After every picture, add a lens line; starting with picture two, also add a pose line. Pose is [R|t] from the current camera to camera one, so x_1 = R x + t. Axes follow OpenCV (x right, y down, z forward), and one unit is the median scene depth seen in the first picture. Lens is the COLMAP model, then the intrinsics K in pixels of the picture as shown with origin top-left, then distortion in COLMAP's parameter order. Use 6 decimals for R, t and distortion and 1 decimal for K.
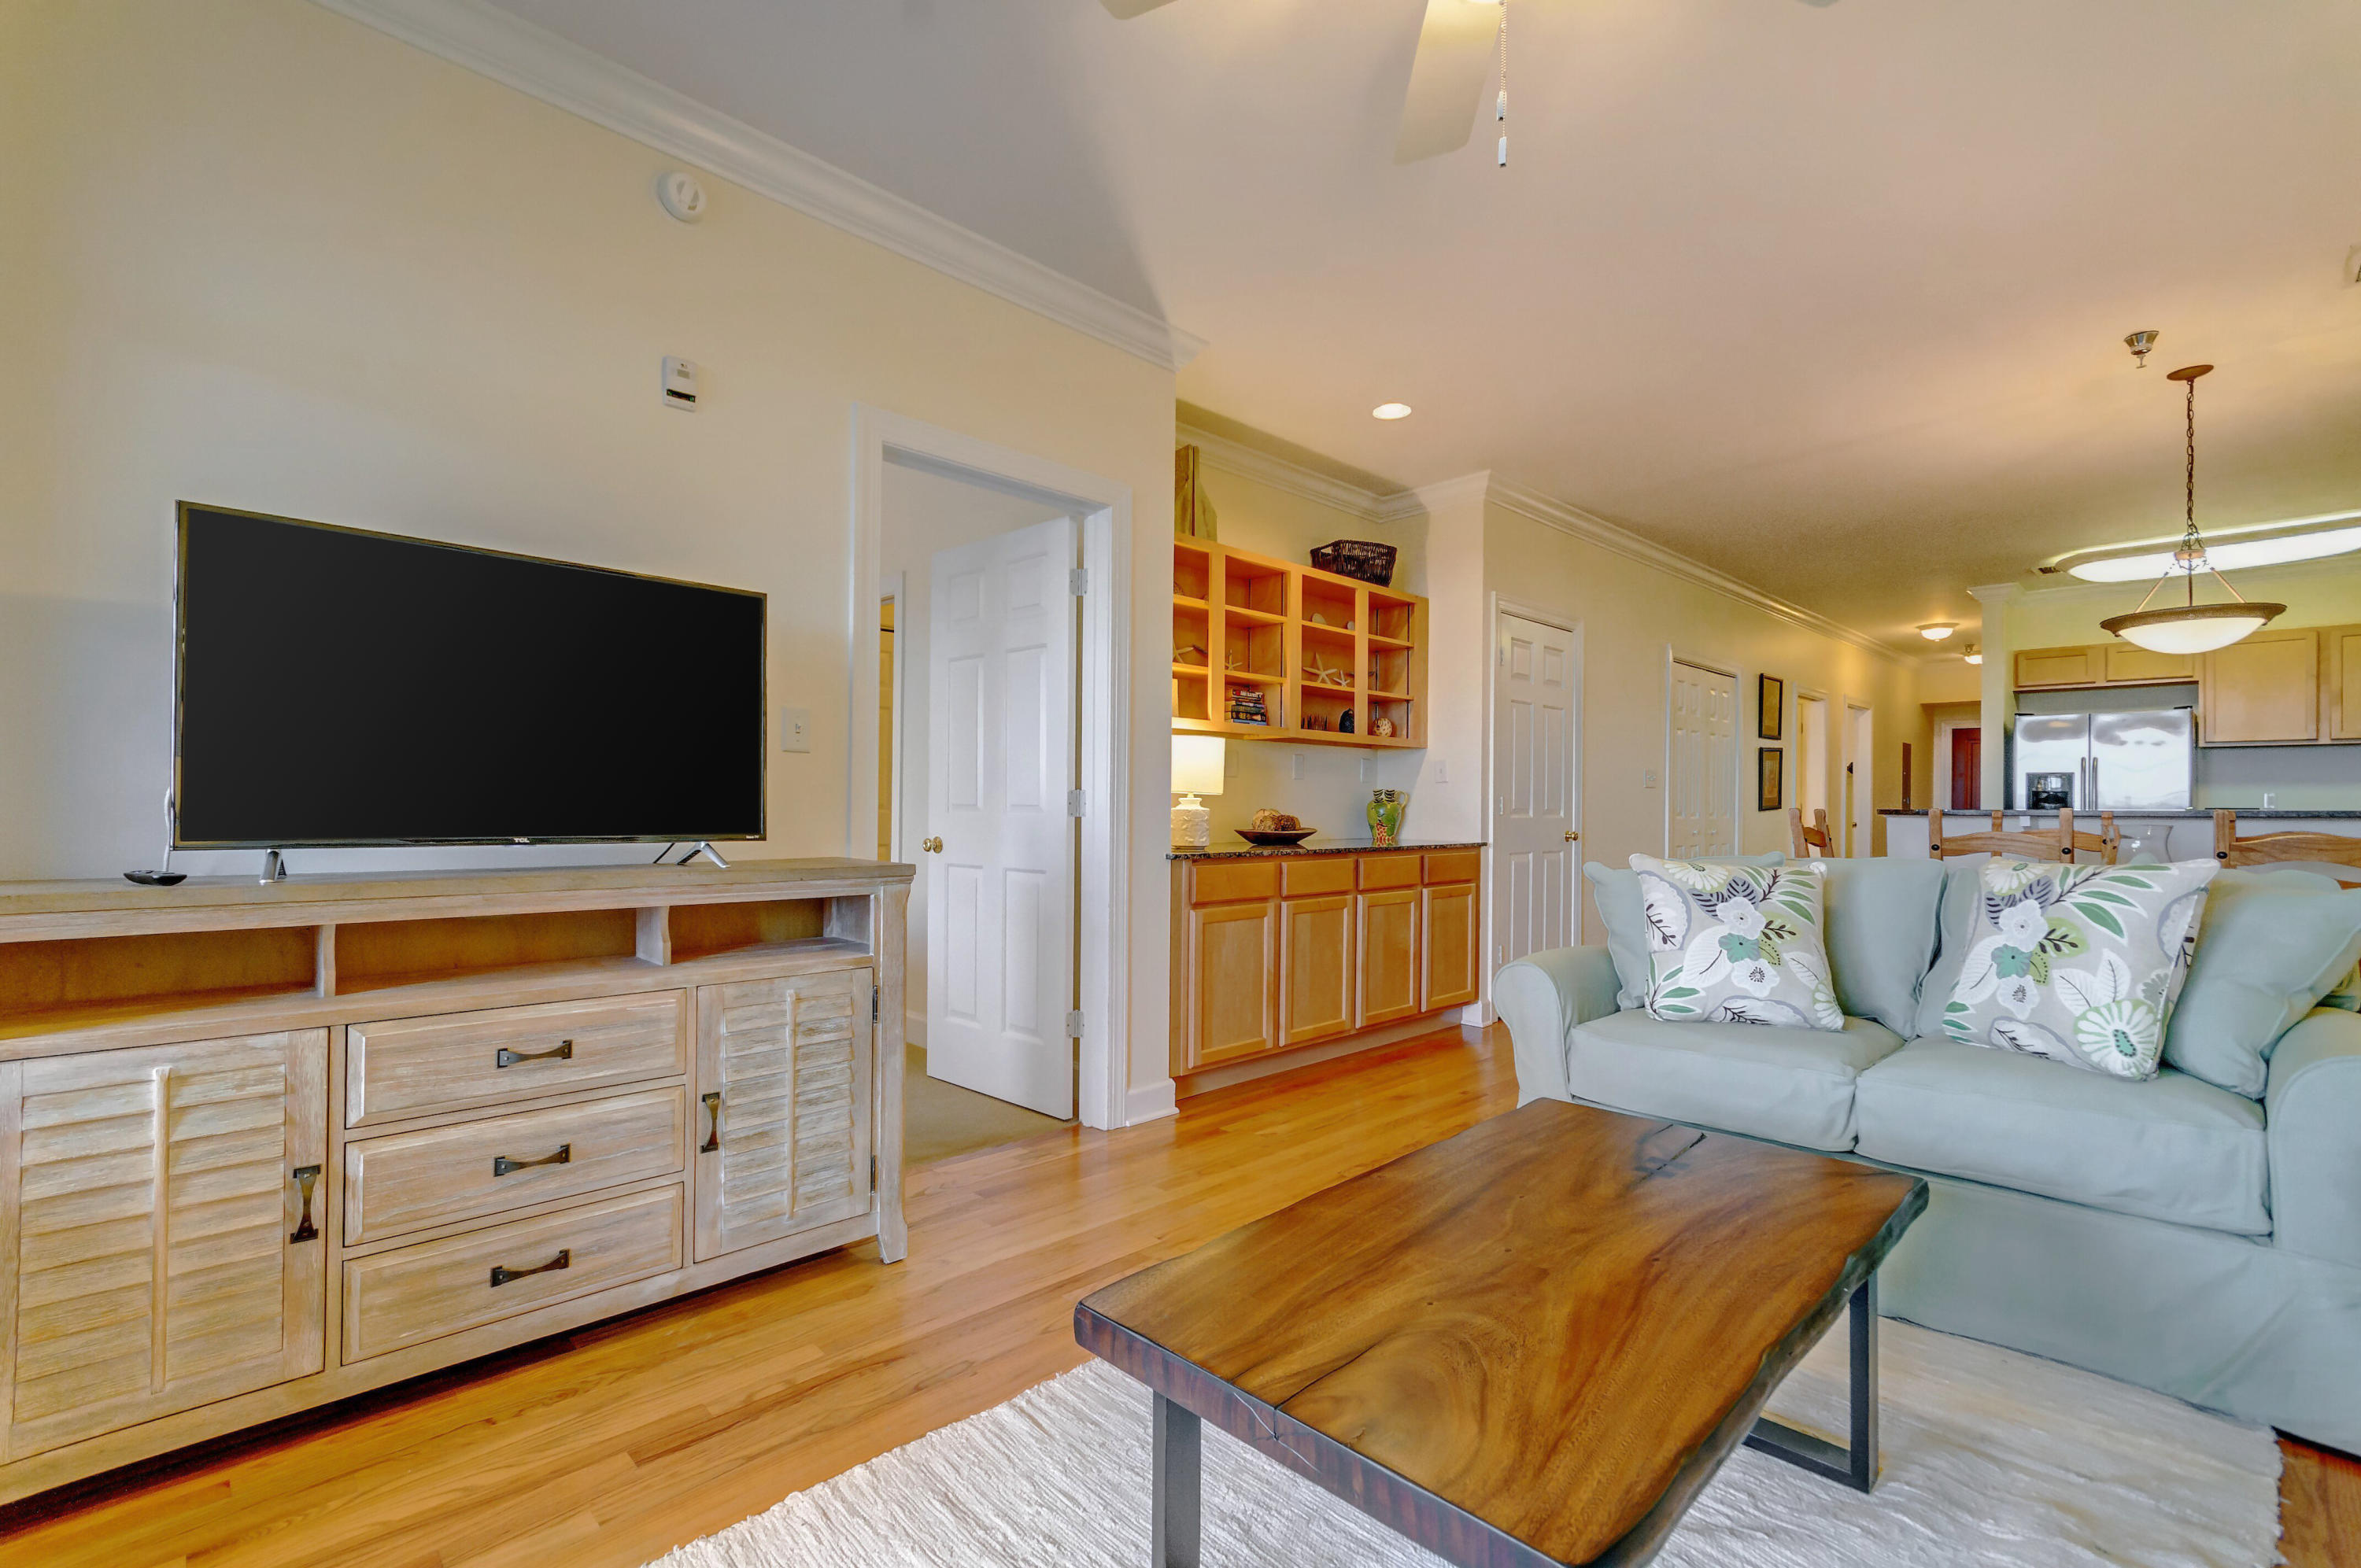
lens RADIAL K [[1037.1, 0, 1160.3], [0, 1037.1, 791.1], [0, 0, 1]] dist [0.004130, -0.000266]
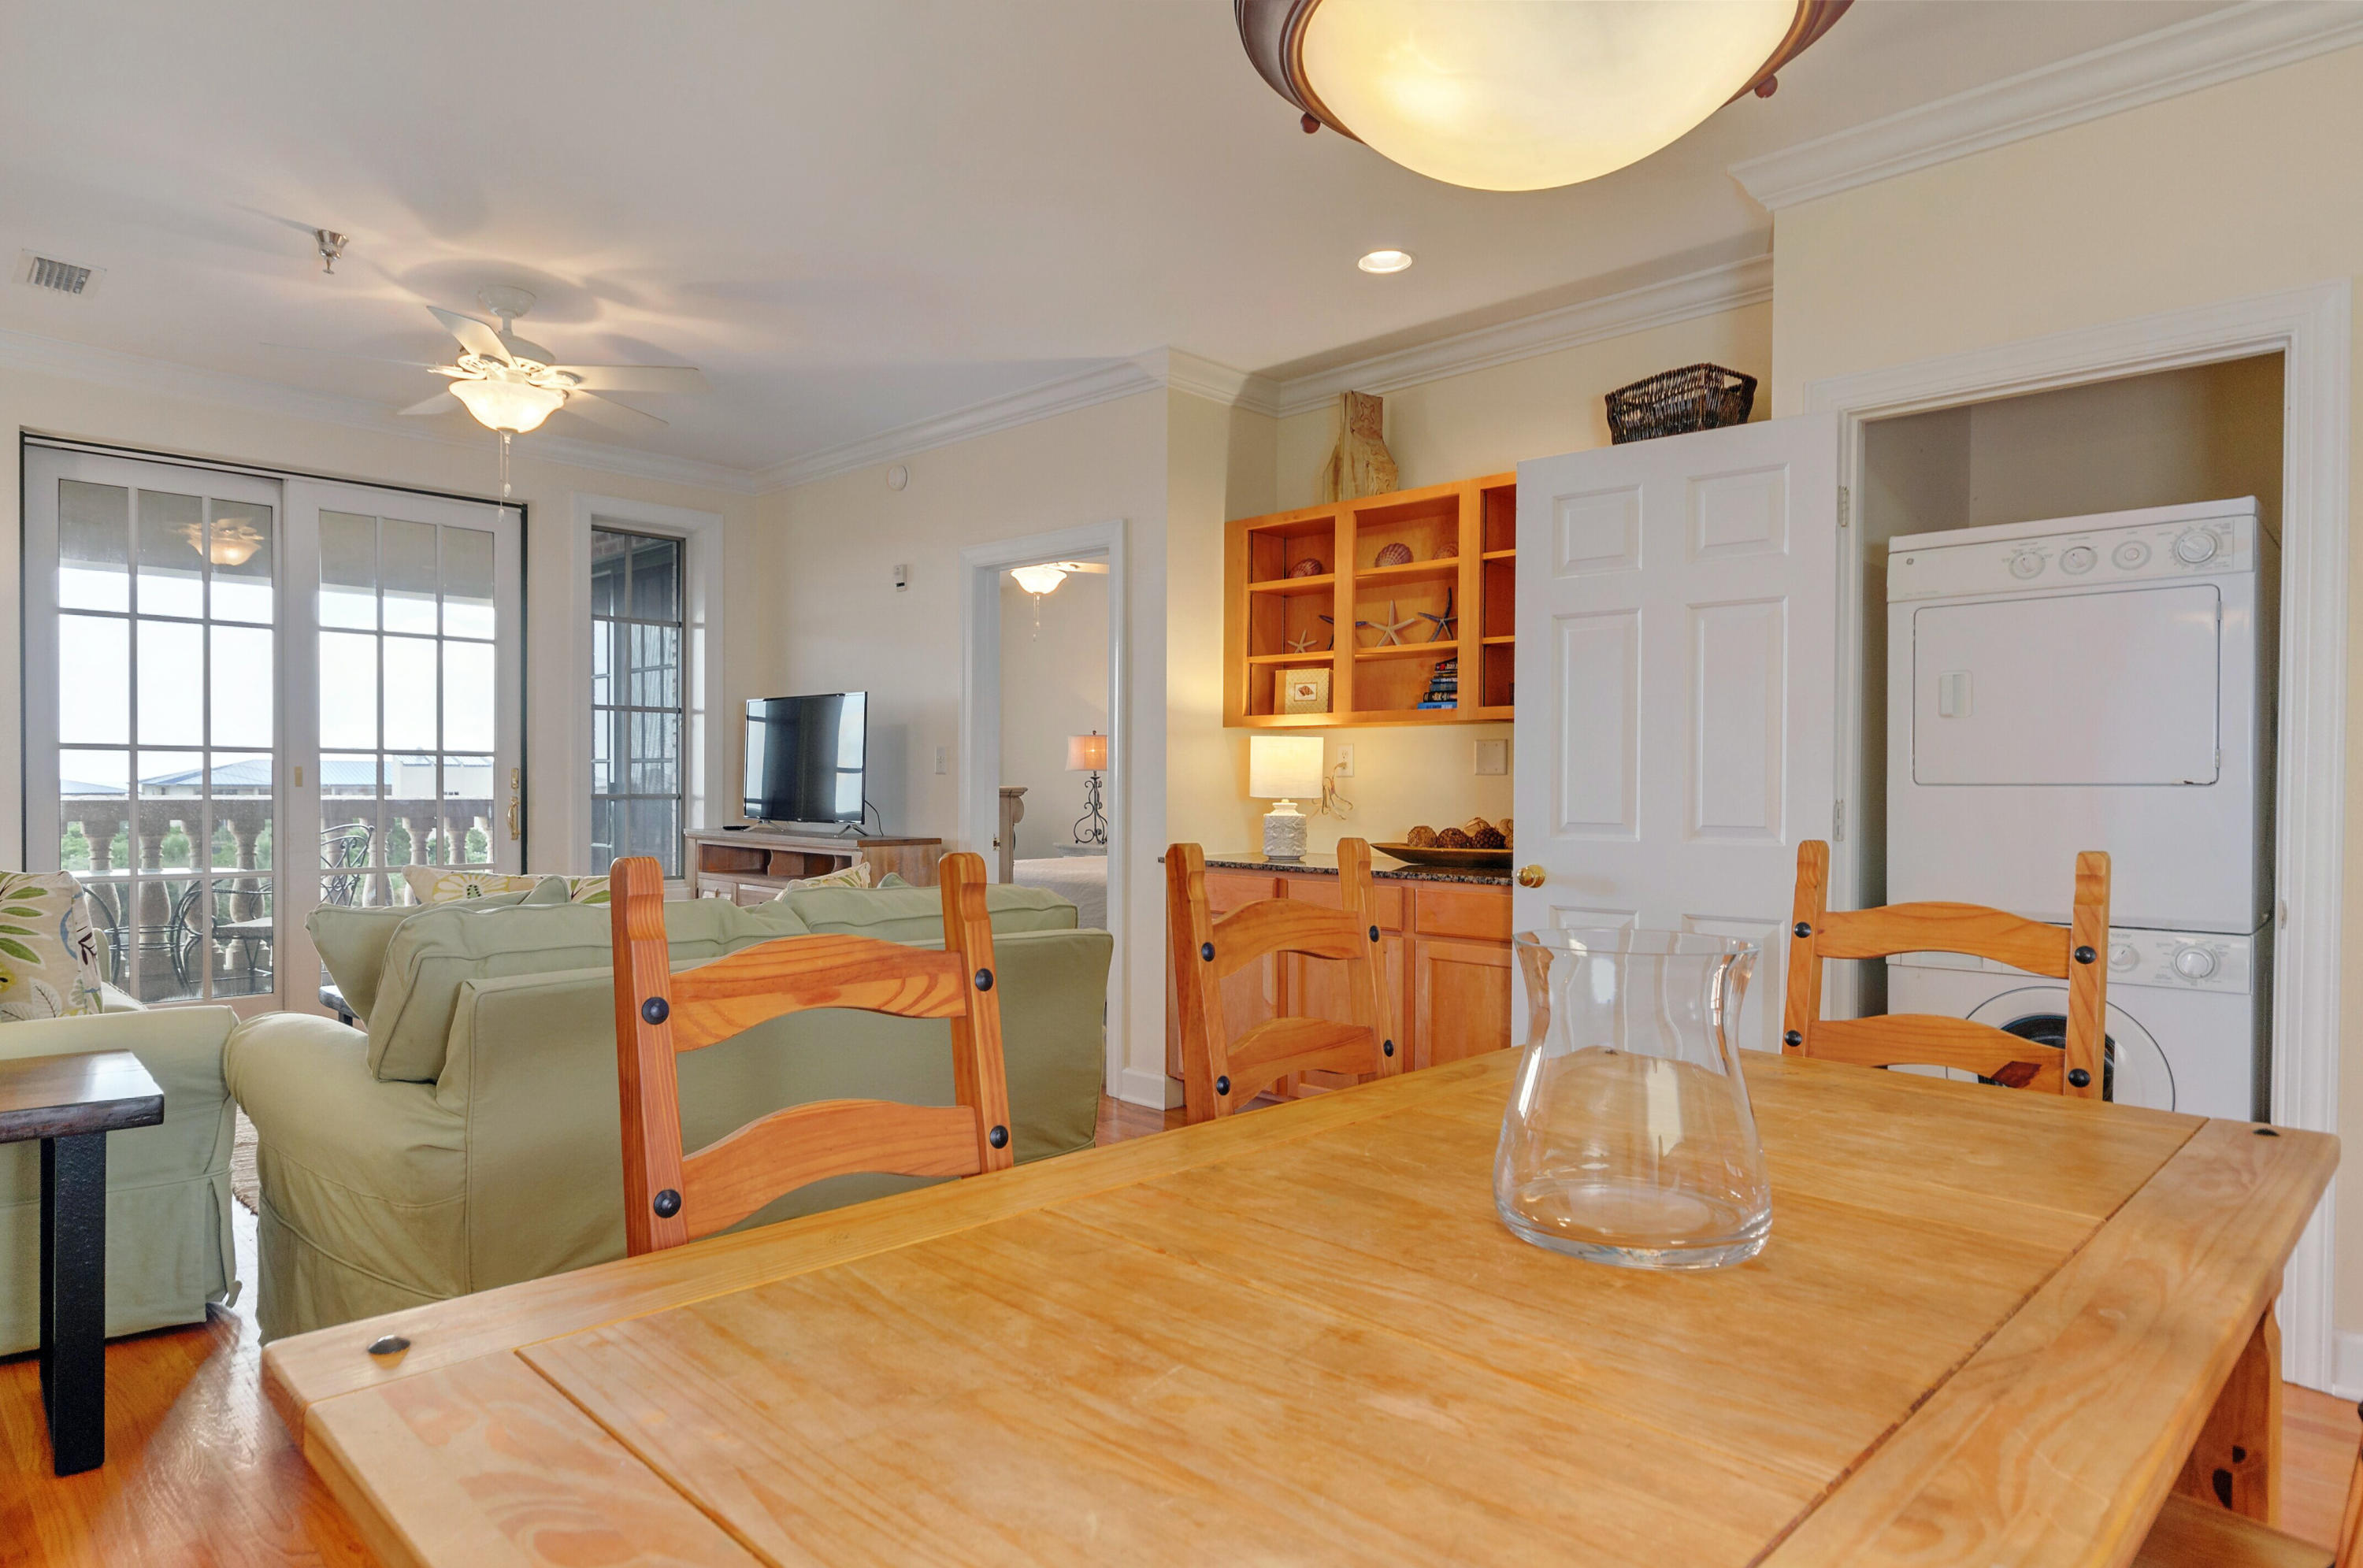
lens RADIAL K [[1346.4, 0, 1161.6], [0, 1346.4, 797.7], [0, 0, 1]] dist [0.002324, -0.003845]
pose [[0.024125, 0.000855, -0.999709, 2.083747], [0.007444, 0.999972, 0.001035, 0.000470], [0.999681, -0.007467, 0.024118, 1.501833]]
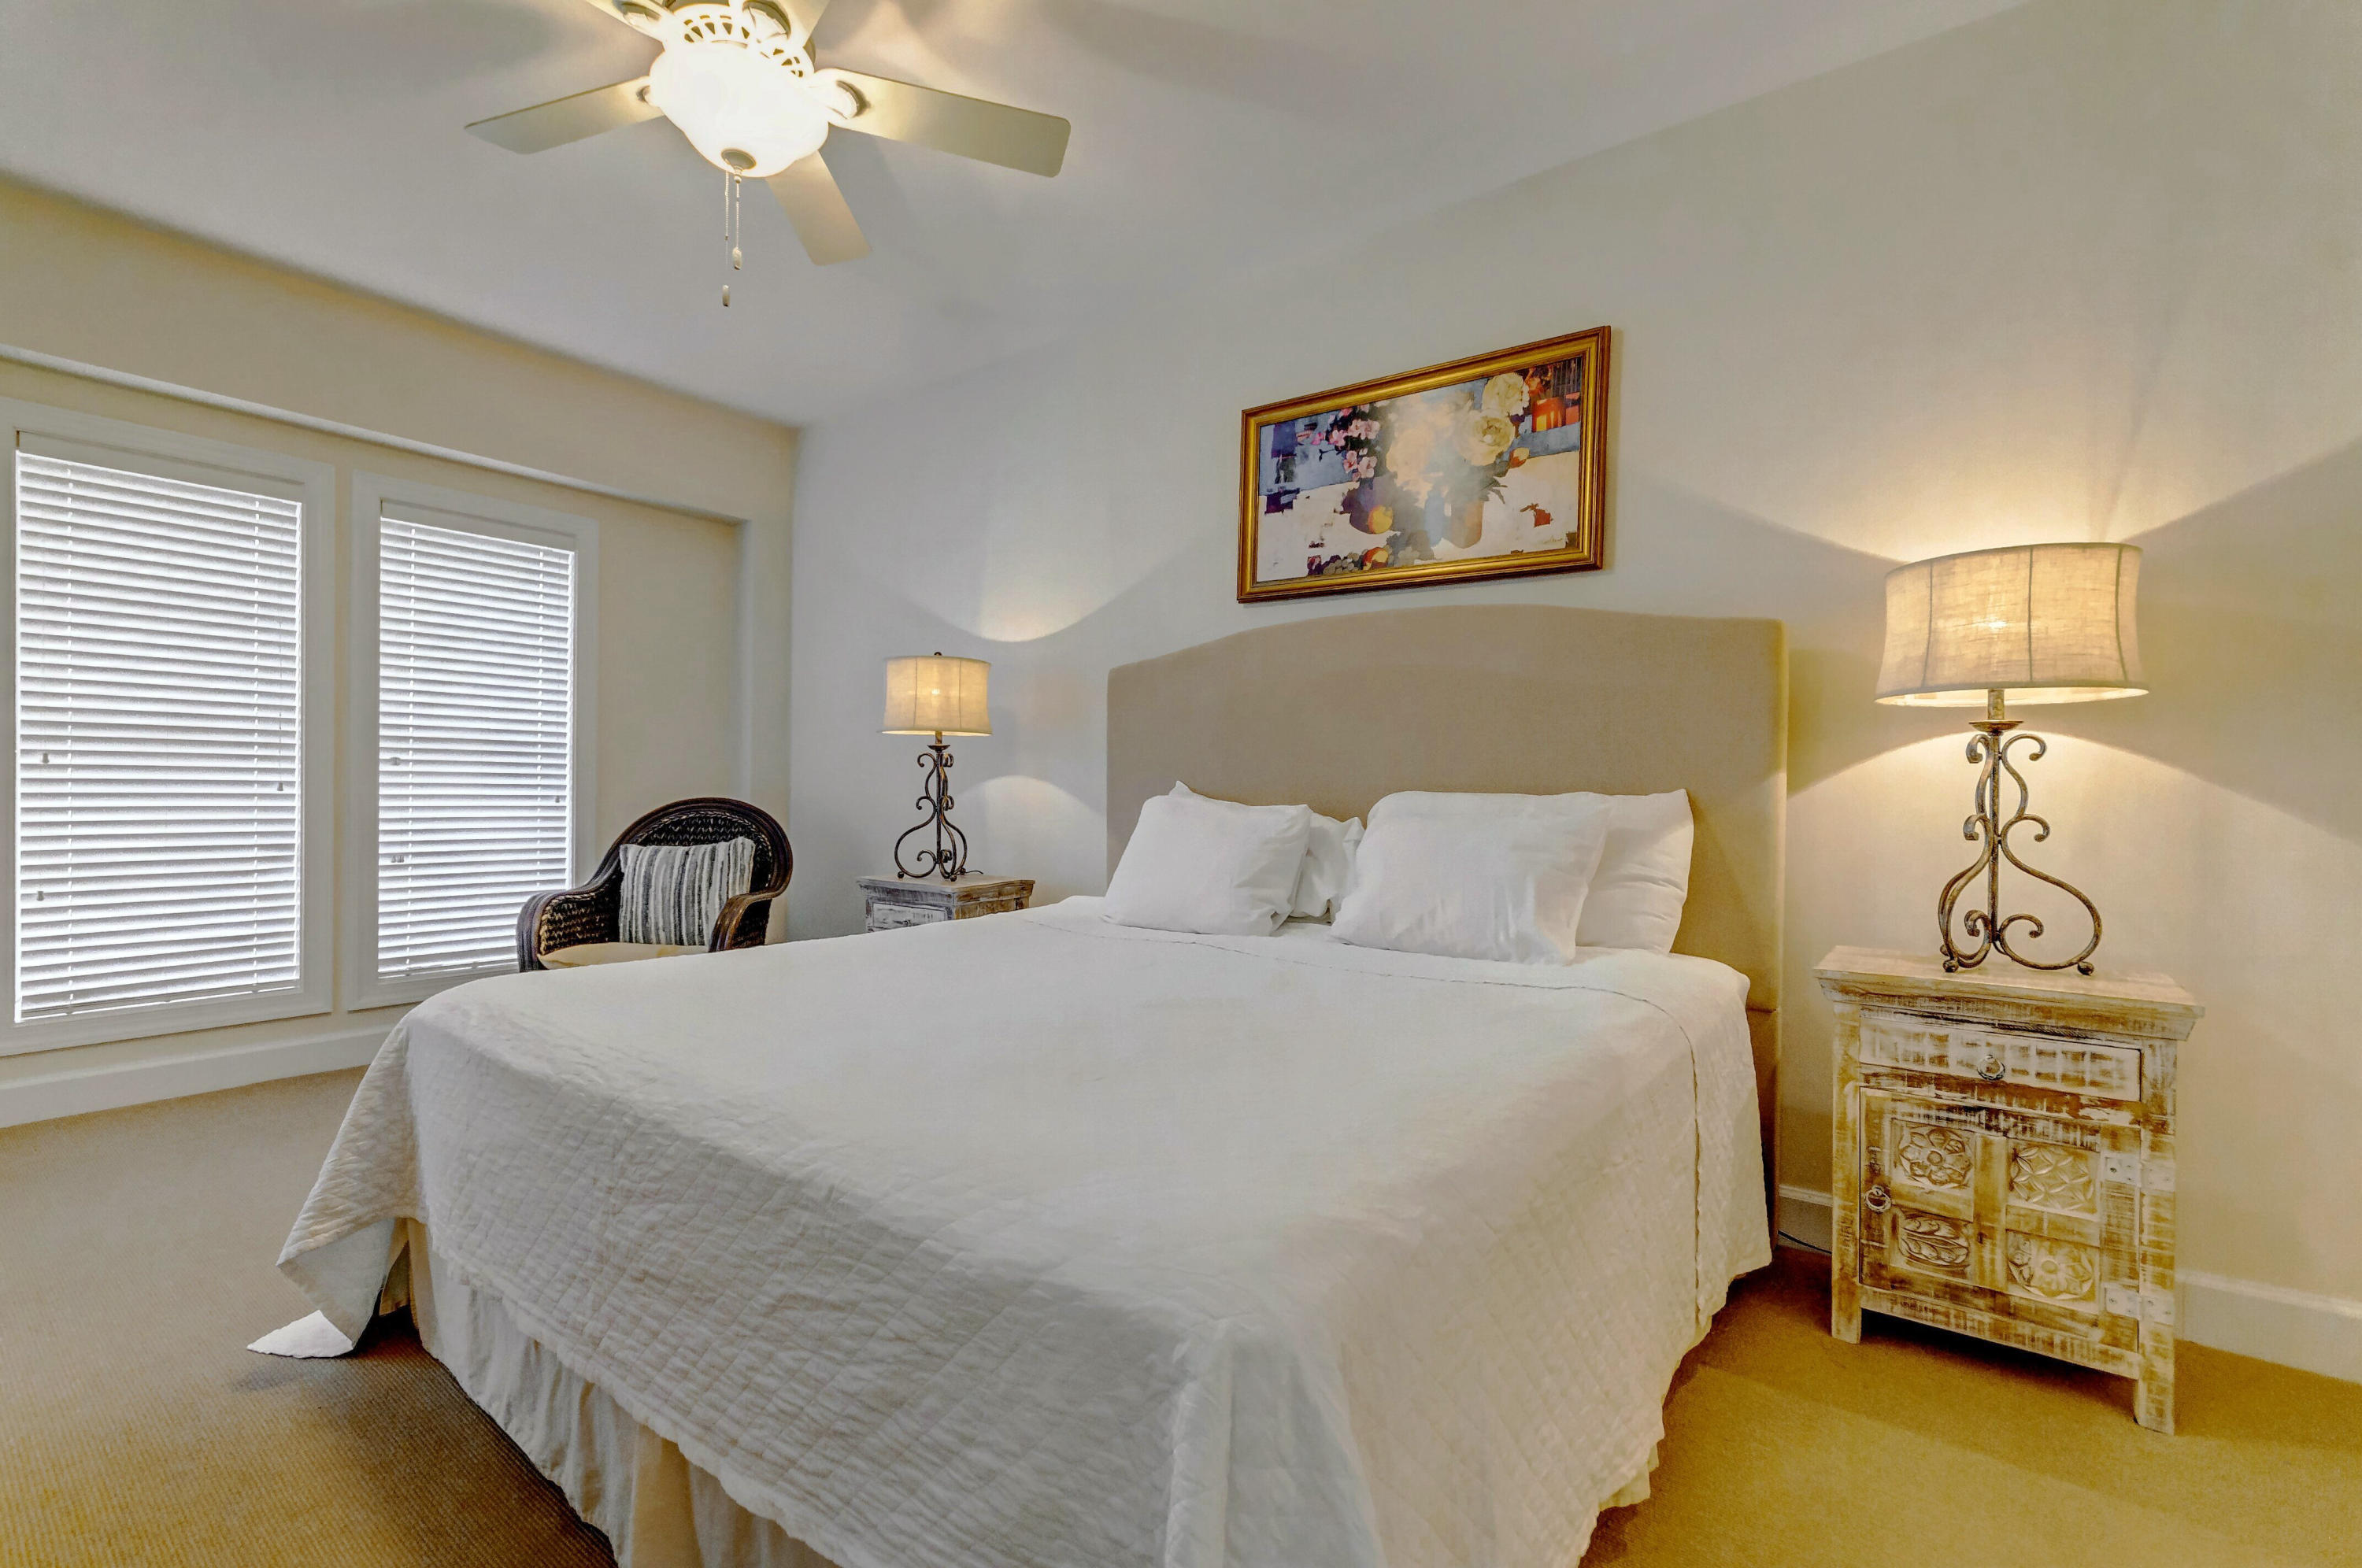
lens RADIAL K [[942.2, 0, 1193.7], [0, 942.2, 775.7], [0, 0, 1]] dist [-0.001944, -0.000387]
pose [[0.176045, 0.000175, -0.984382, -0.554210], [0.000410, 1.000000, 0.000251, -0.004921], [0.984382, -0.000448, 0.176045, 1.515364]]
